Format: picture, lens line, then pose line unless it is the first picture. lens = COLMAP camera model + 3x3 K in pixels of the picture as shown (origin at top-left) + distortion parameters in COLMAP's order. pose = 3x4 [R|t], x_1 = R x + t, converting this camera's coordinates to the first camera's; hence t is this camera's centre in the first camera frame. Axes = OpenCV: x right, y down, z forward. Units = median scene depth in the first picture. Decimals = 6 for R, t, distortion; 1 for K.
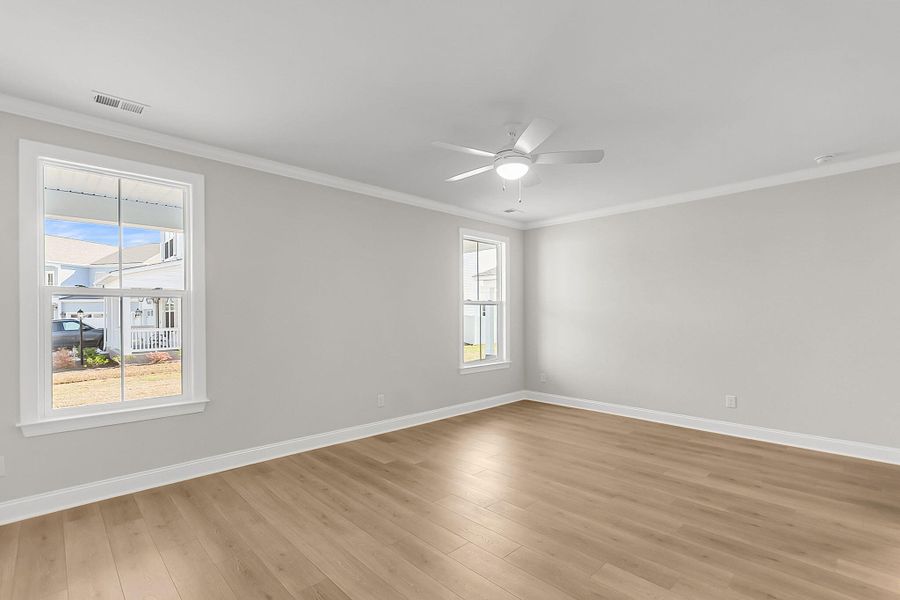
lens RADIAL K [[409.0, 0, 447.9], [0, 409.0, 317.8], [0, 0, 1]] dist [-0.033114, -0.000250]
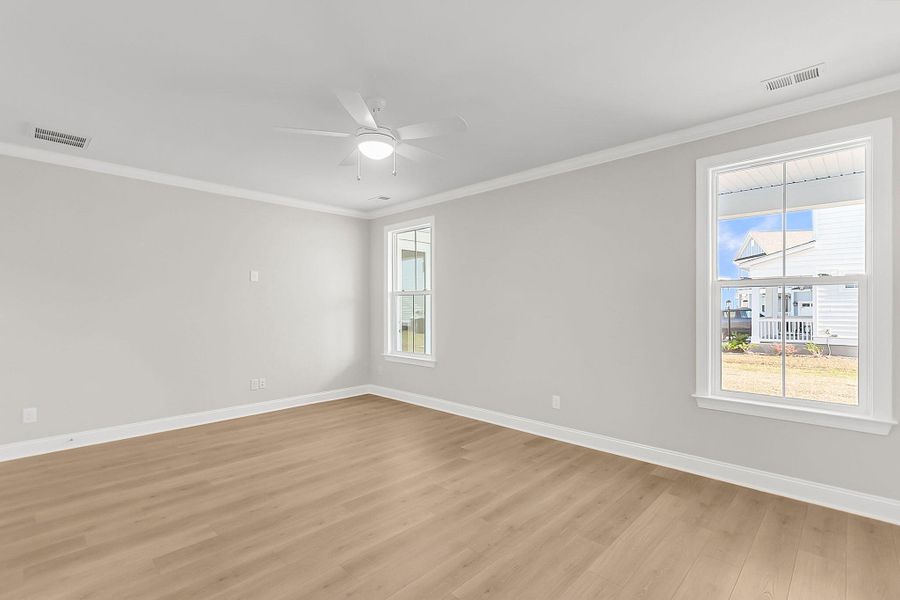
lens RADIAL K [[418.0, 0, 450.0], [0, 418.0, 296.2], [0, 0, 1]] dist [0.025113, -0.000321]
pose [[0.040713, -0.020720, -0.998956, 0.421887], [-0.006474, 0.999759, -0.021000, -0.001653], [0.999150, 0.007322, 0.040569, 0.423340]]
